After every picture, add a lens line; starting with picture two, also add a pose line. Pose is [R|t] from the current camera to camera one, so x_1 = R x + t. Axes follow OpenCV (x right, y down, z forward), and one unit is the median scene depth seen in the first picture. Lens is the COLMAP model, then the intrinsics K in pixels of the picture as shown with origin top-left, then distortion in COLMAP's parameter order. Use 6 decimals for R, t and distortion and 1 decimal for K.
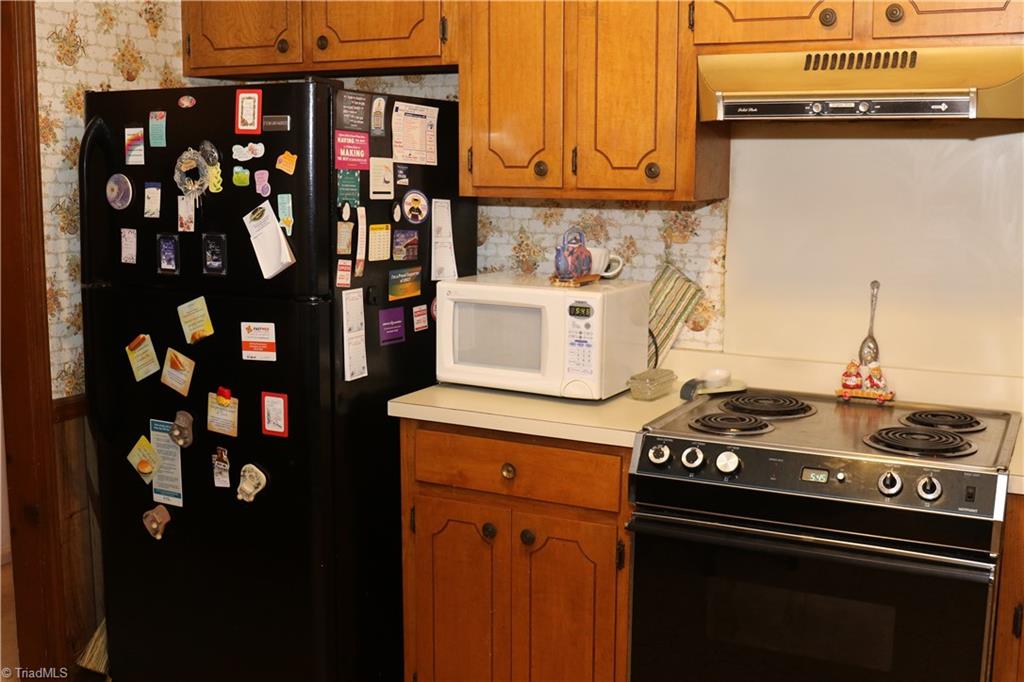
lens RADIAL K [[1118.3, 0, 516.9], [0, 1118.3, 341.5], [0, 0, 1]] dist [-0.122375, 0.120072]
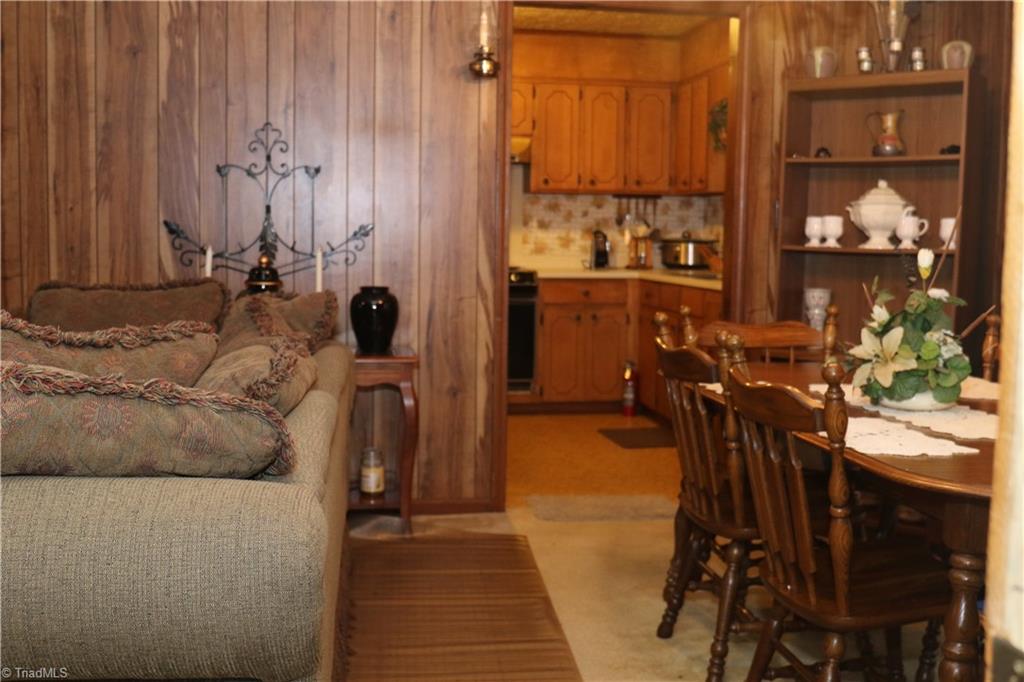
lens RADIAL K [[1118.3, 0, 516.9], [0, 1118.3, 341.5], [0, 0, 1]] dist [-0.122375, 0.120072]
pose [[0.811507, -0.052728, 0.581959, -1.203861], [0.079174, 0.996658, -0.020101, 0.306790], [-0.578955, 0.062388, 0.812969, -1.284274]]
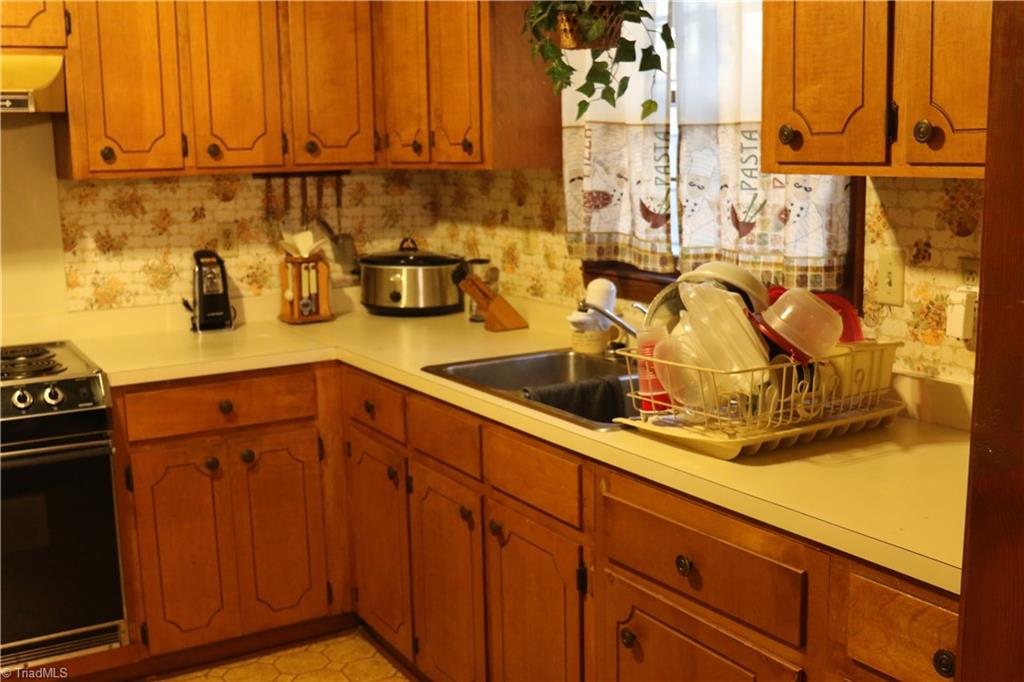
lens RADIAL K [[1118.3, 0, 516.9], [0, 1118.3, 341.5], [0, 0, 1]] dist [-0.122375, 0.120072]
pose [[0.536886, -0.156875, 0.828941, -0.322197], [0.146522, 0.984966, 0.091503, 0.024961], [-0.830834, 0.072331, 0.551800, -0.146330]]
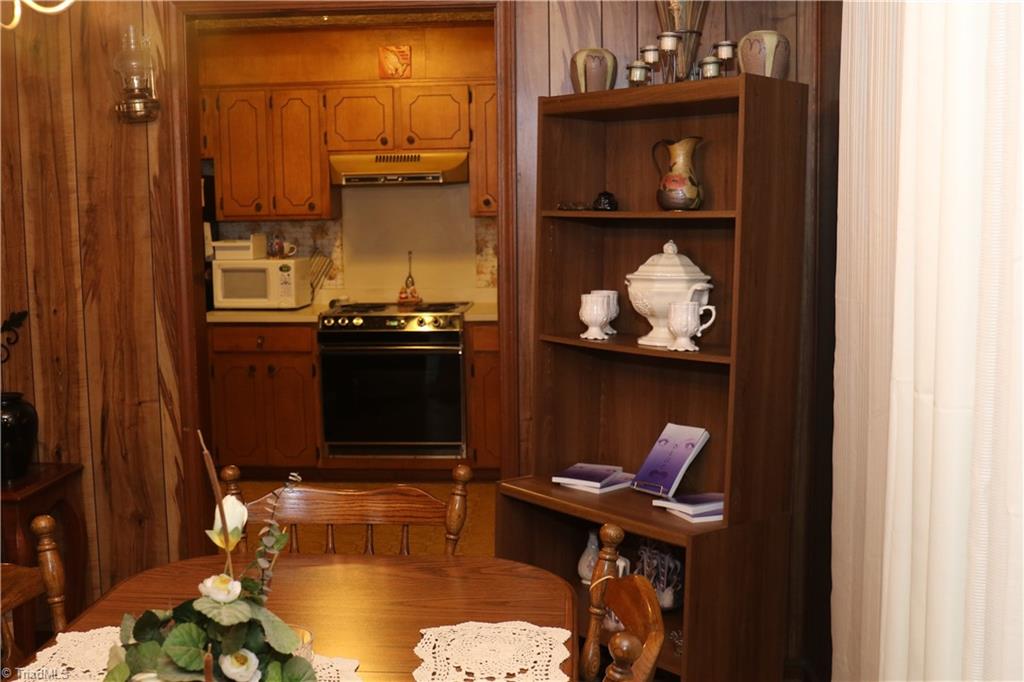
lens RADIAL K [[1118.3, 0, 516.9], [0, 1118.3, 341.5], [0, 0, 1]] dist [-0.122375, 0.120072]
pose [[0.917678, -0.067984, 0.391465, -0.403920], [0.078683, 0.996835, -0.011333, 0.182116], [-0.389455, 0.041201, 0.920123, -1.246848]]
